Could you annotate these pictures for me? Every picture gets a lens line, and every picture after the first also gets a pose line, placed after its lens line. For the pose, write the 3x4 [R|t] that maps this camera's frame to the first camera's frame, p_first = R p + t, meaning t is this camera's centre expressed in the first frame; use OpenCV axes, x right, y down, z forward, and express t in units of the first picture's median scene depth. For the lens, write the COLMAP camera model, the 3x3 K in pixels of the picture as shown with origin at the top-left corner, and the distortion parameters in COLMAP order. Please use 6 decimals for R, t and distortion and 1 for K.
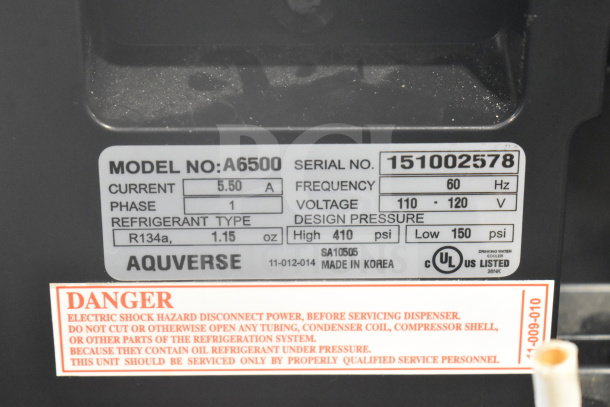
lens RADIAL K [[1421.1, 0, 304.9], [0, 1421.1, 203.5], [0, 0, 1]] dist [-0.051279, 0.000000]
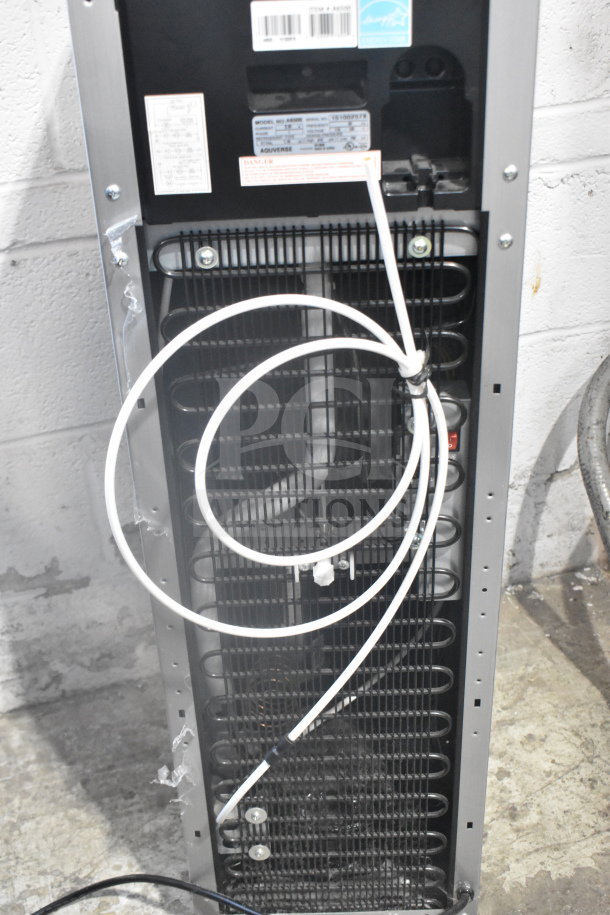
lens RADIAL K [[1143.7, 0, 306.1], [0, 1143.7, 456.9], [0, 0, 1]] dist [-0.042073, 0.000000]
pose [[0.998963, -0.040698, -0.020396, 0.017692], [0.044167, 0.975014, 0.217708, 0.175921], [0.011026, -0.218383, 0.975801, -2.000764]]
